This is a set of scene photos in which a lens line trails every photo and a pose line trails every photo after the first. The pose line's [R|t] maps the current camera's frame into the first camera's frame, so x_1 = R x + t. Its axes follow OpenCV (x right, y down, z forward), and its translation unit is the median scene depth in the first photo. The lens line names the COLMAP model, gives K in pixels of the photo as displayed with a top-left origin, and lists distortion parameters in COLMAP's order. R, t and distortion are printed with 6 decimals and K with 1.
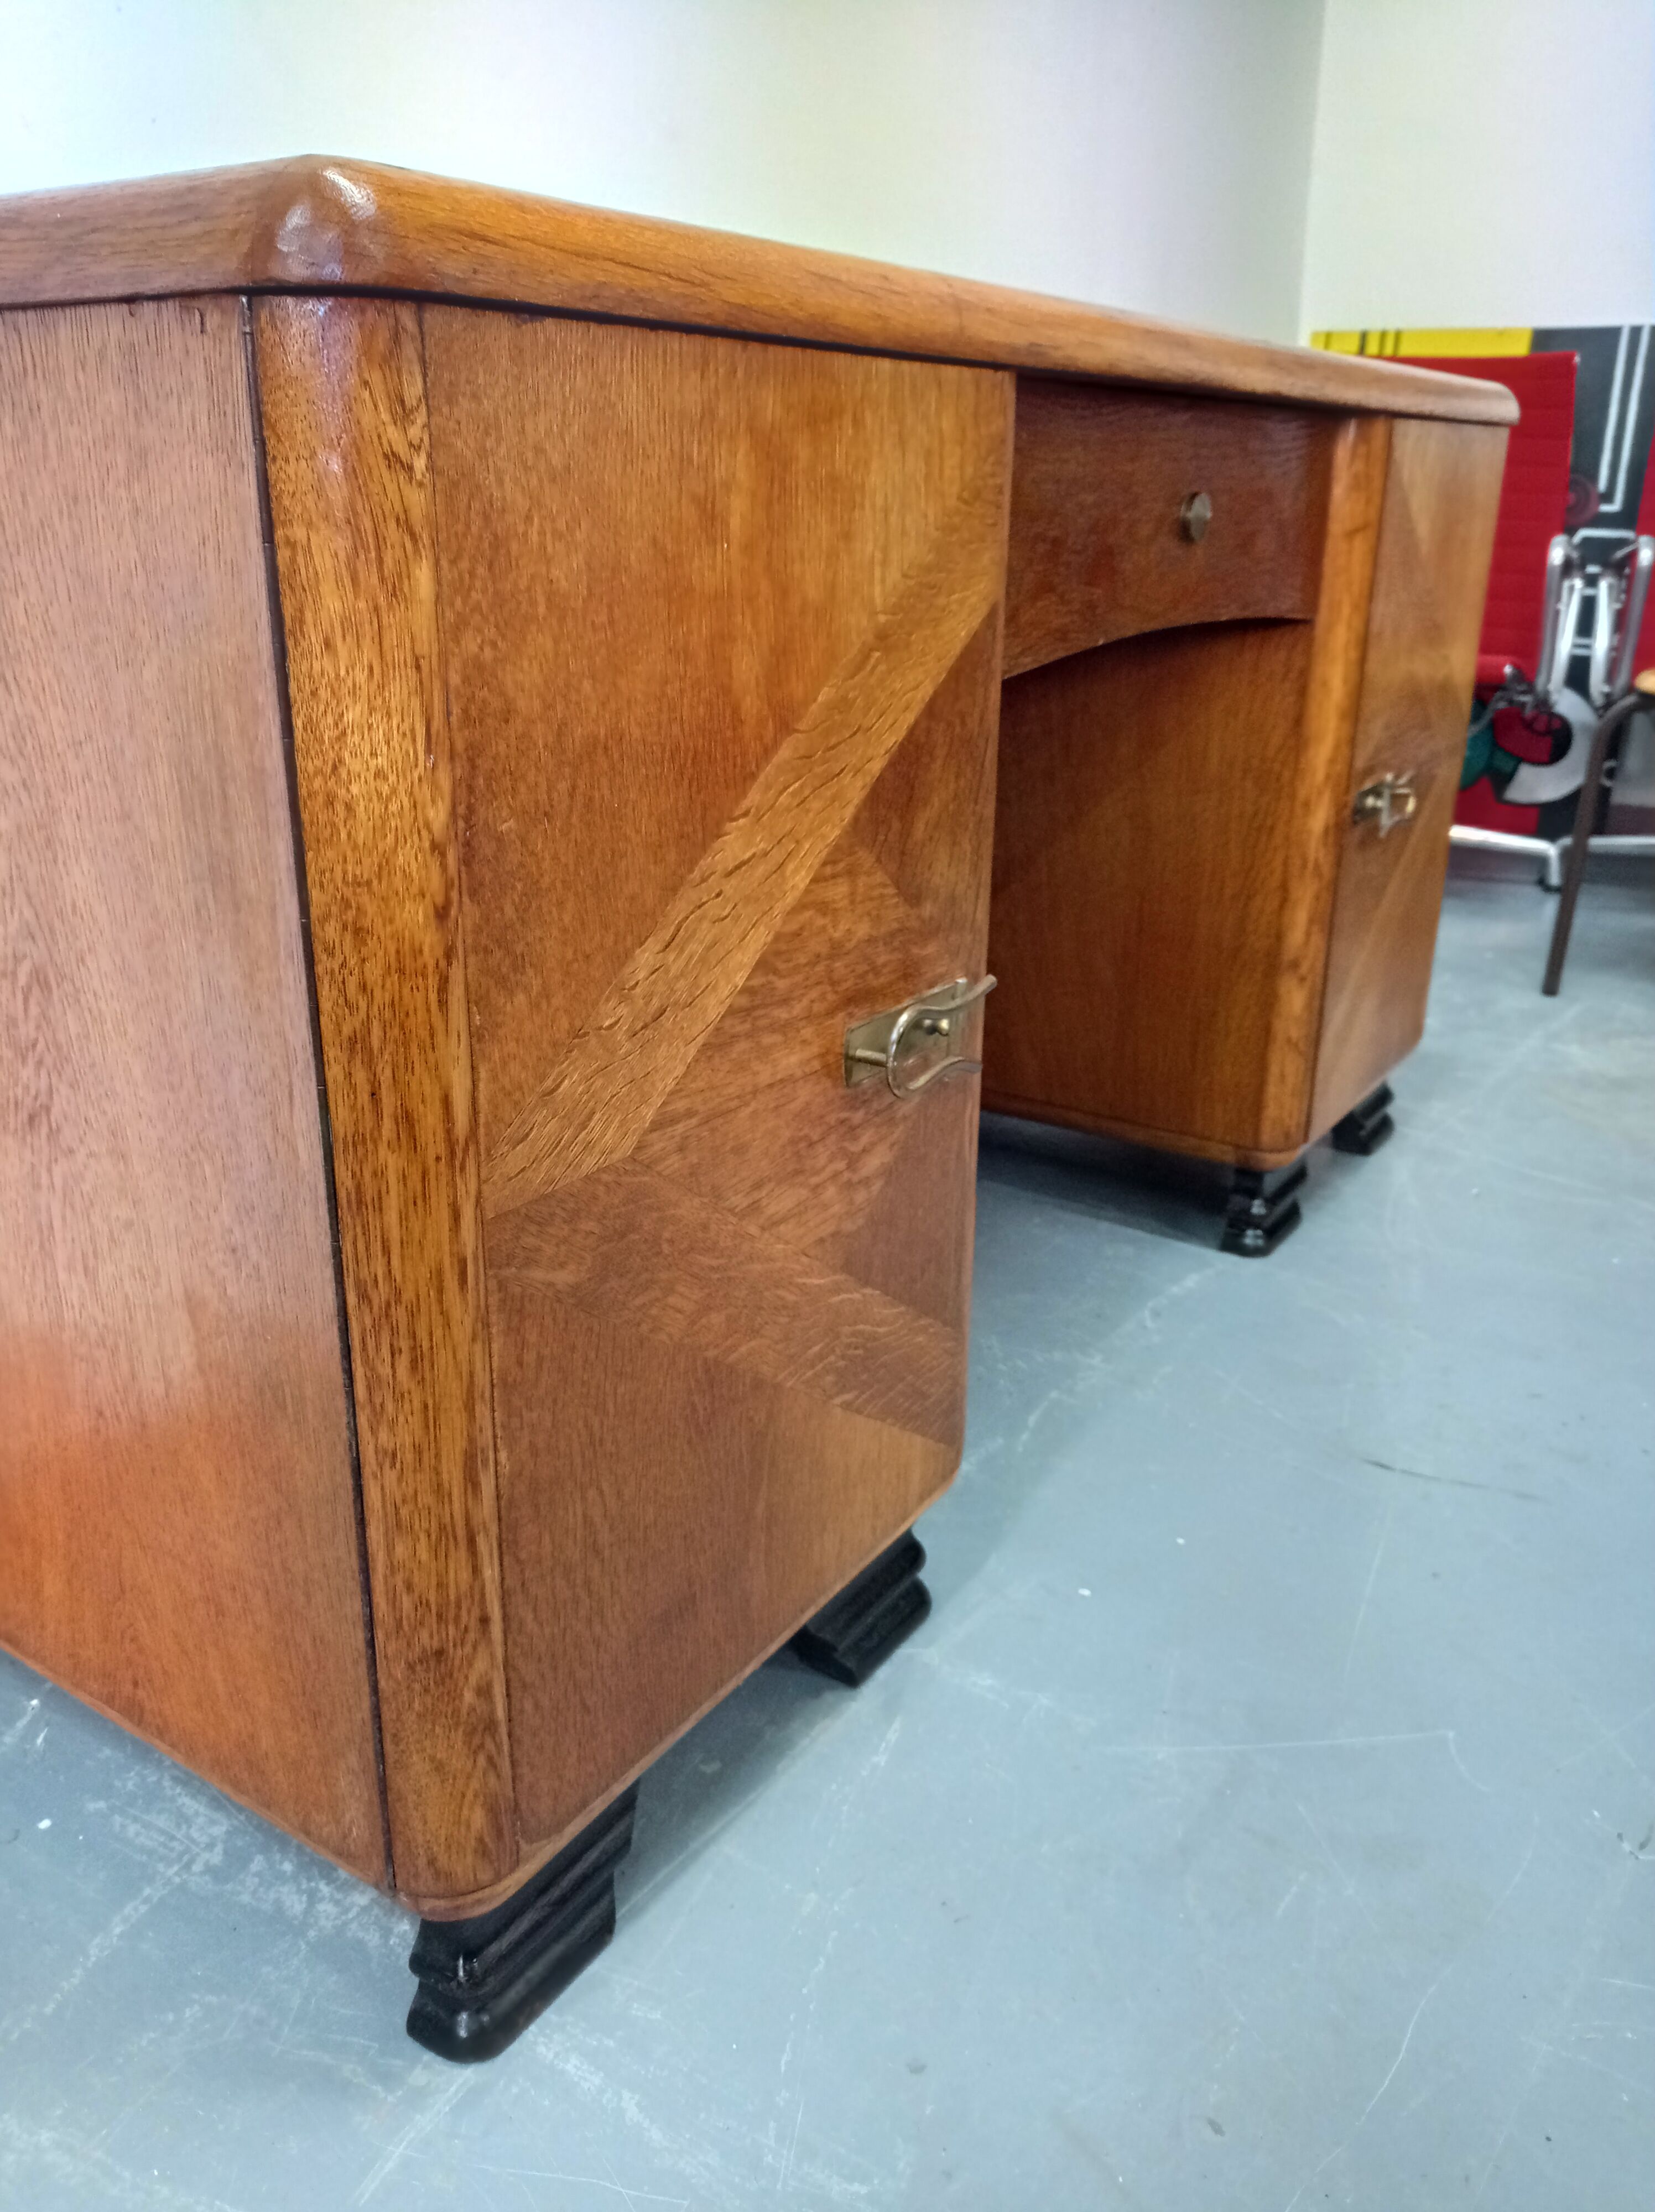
lens RADIAL K [[1709.4, 0, 827.5], [0, 1709.4, 1106.0], [0, 0, 1]] dist [0.119922, -0.241225]
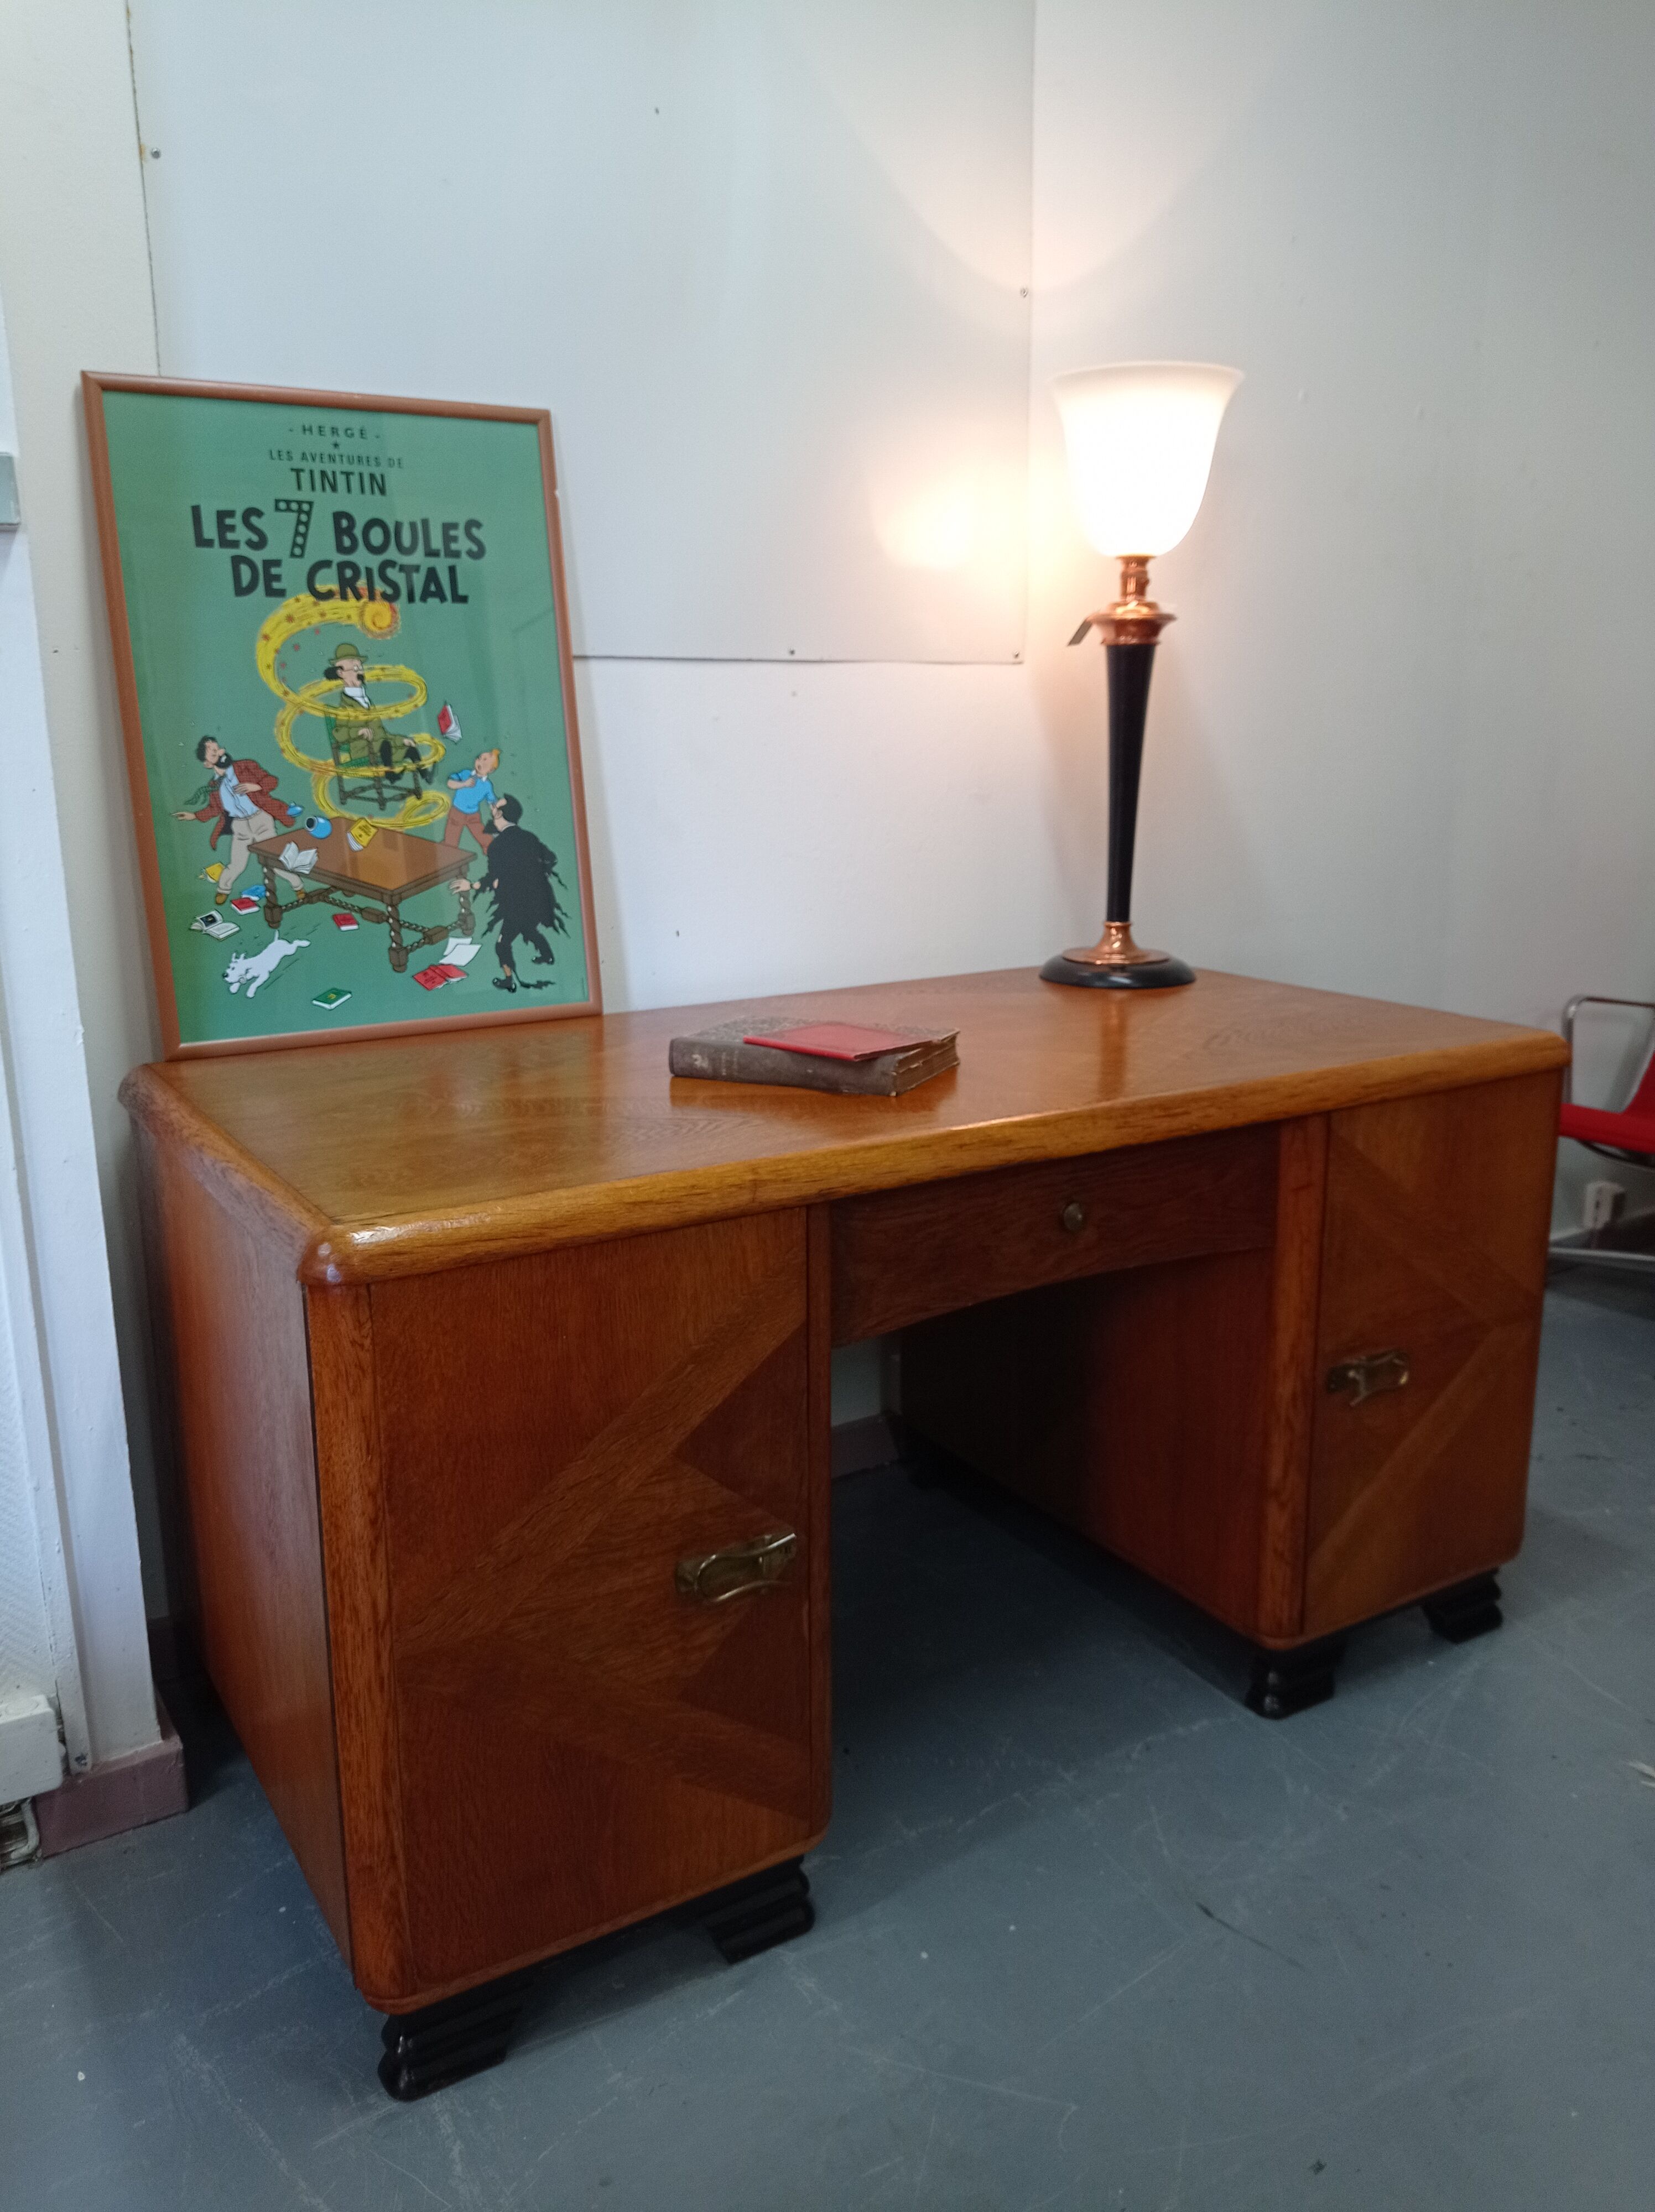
lens RADIAL K [[1705.6, 0, 812.6], [0, 1705.6, 1098.8], [0, 0, 1]] dist [0.129114, -0.233741]
pose [[0.906386, 0.077679, -0.415247, 0.906989], [-0.128502, 0.987067, -0.095842, -0.394454], [0.402432, 0.140230, 0.904646, -0.666843]]
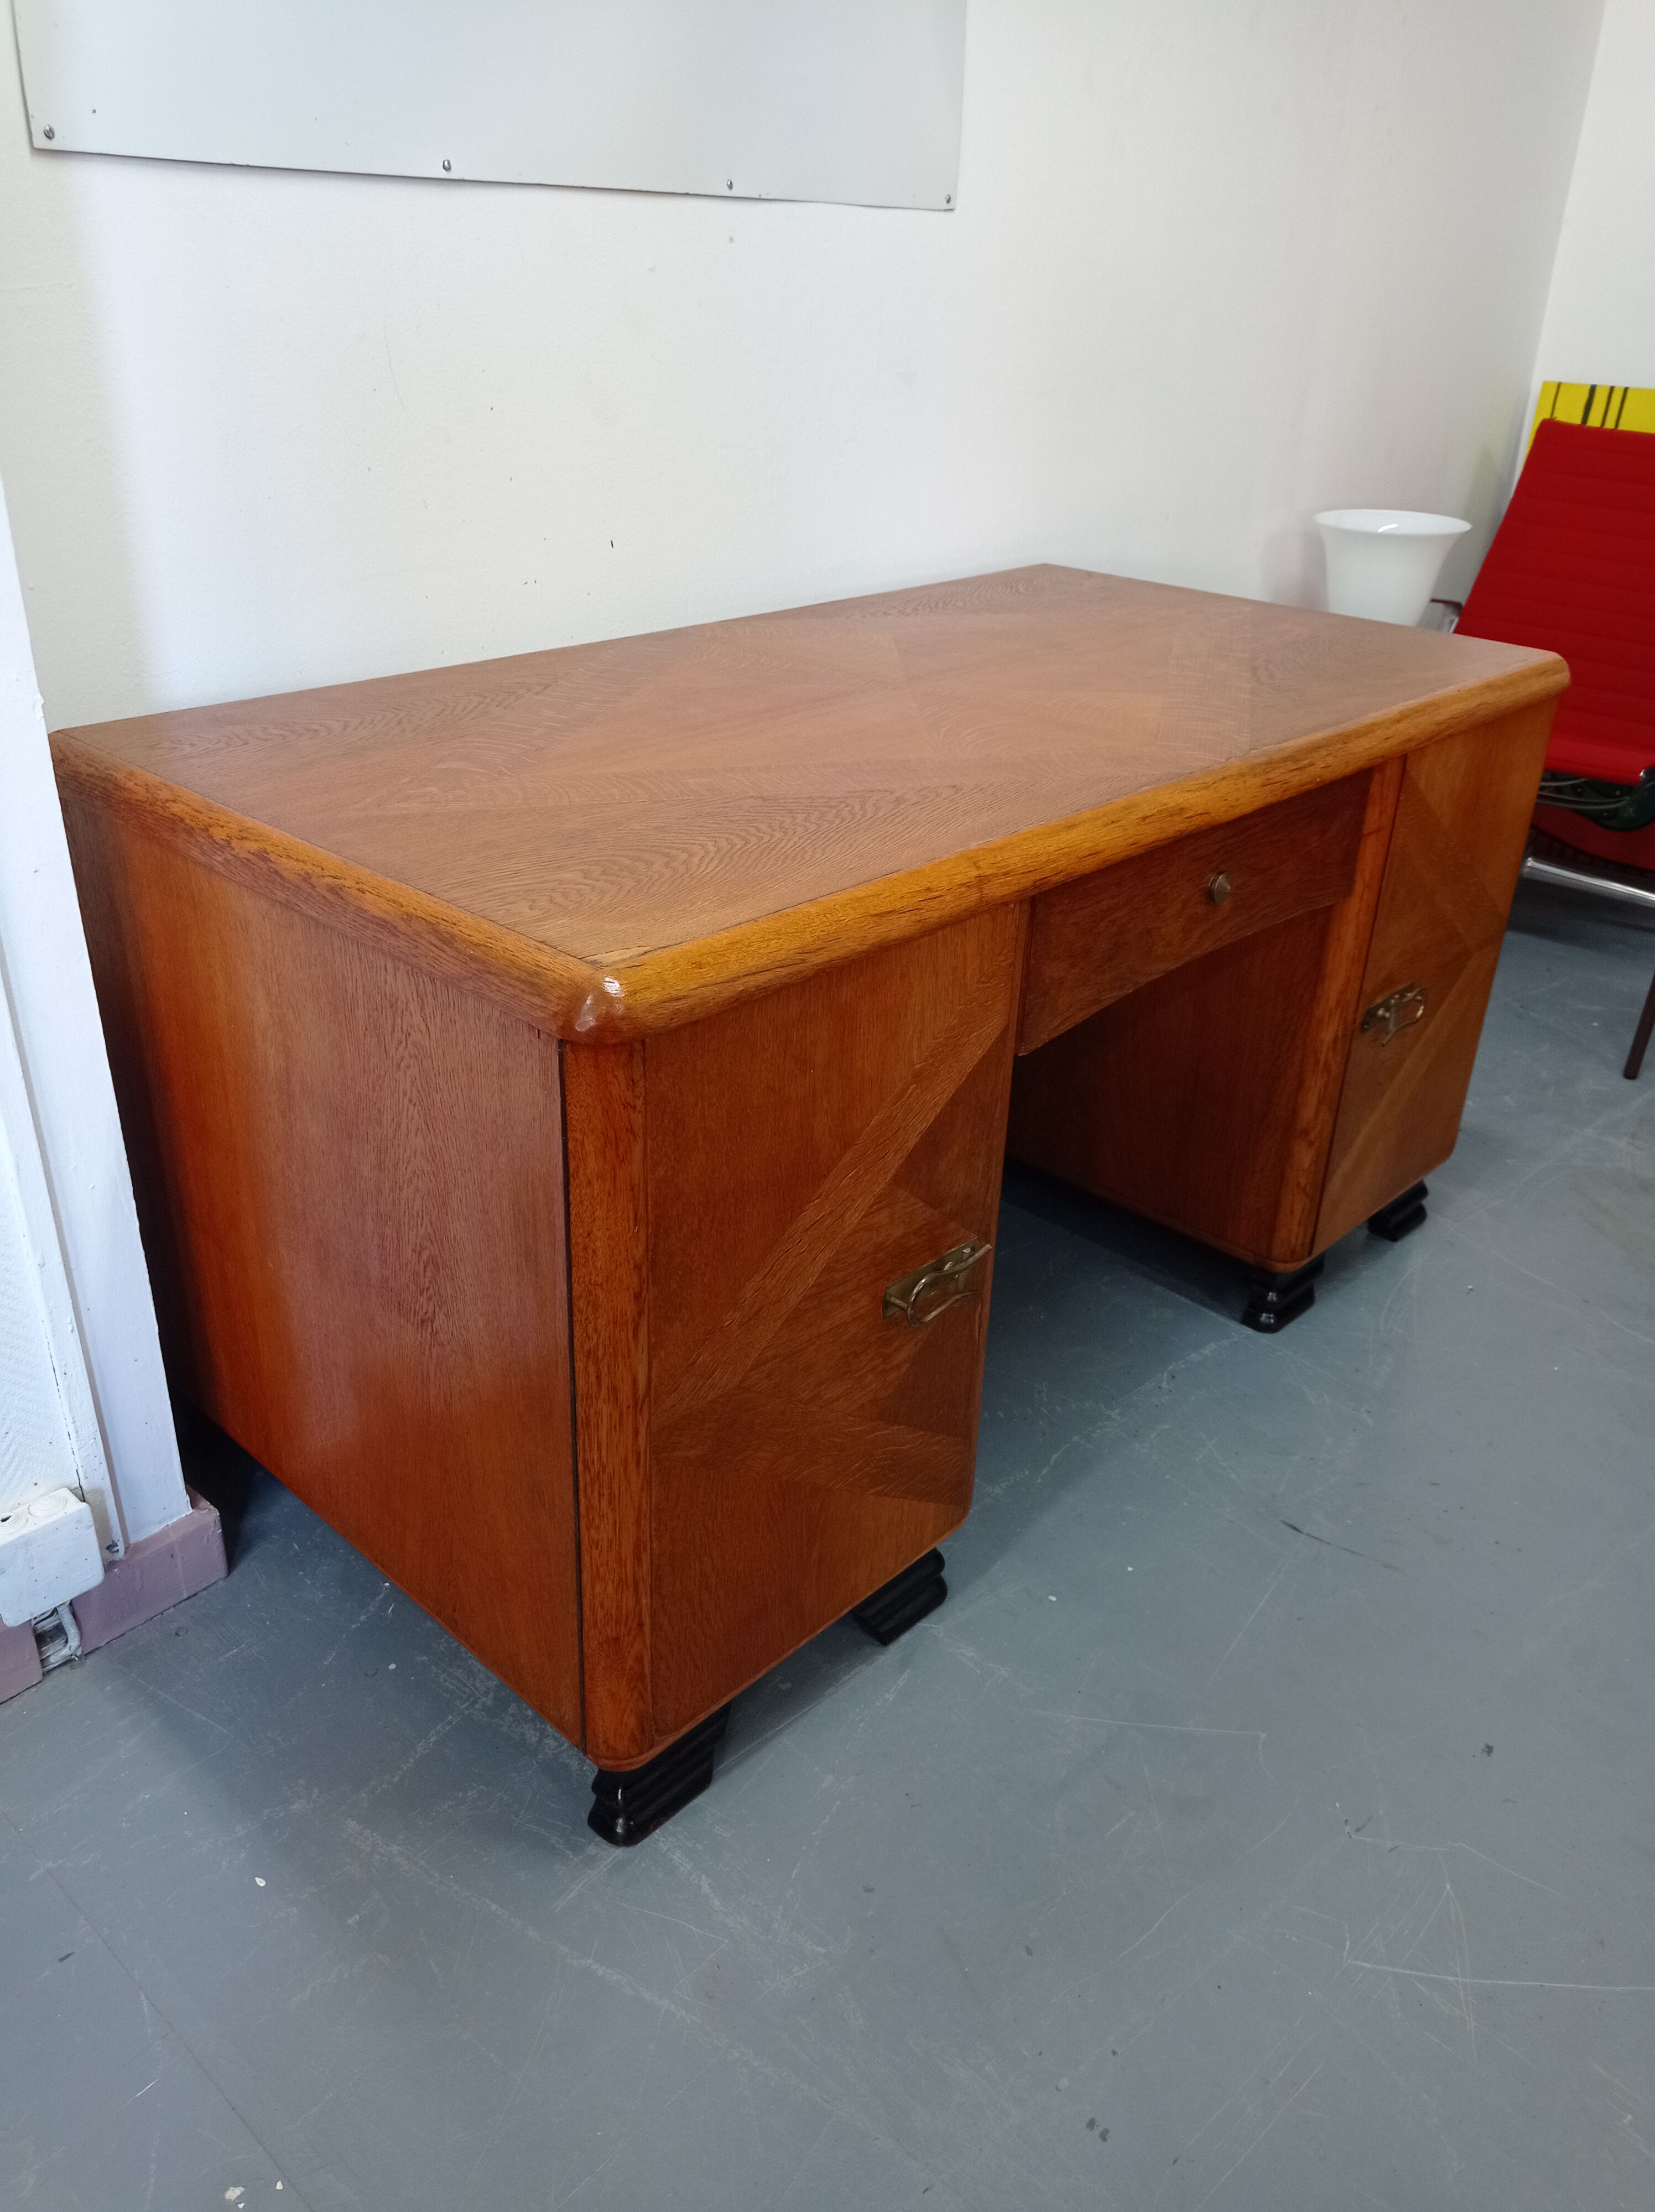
lens RADIAL K [[1709.4, 0, 827.5], [0, 1709.4, 1106.0], [0, 0, 1]] dist [0.119922, -0.241225]
pose [[0.985000, 0.097524, -0.142349, 0.188350], [-0.080489, 0.989397, 0.120891, -0.446413], [0.152629, -0.107620, 0.982406, -0.658552]]
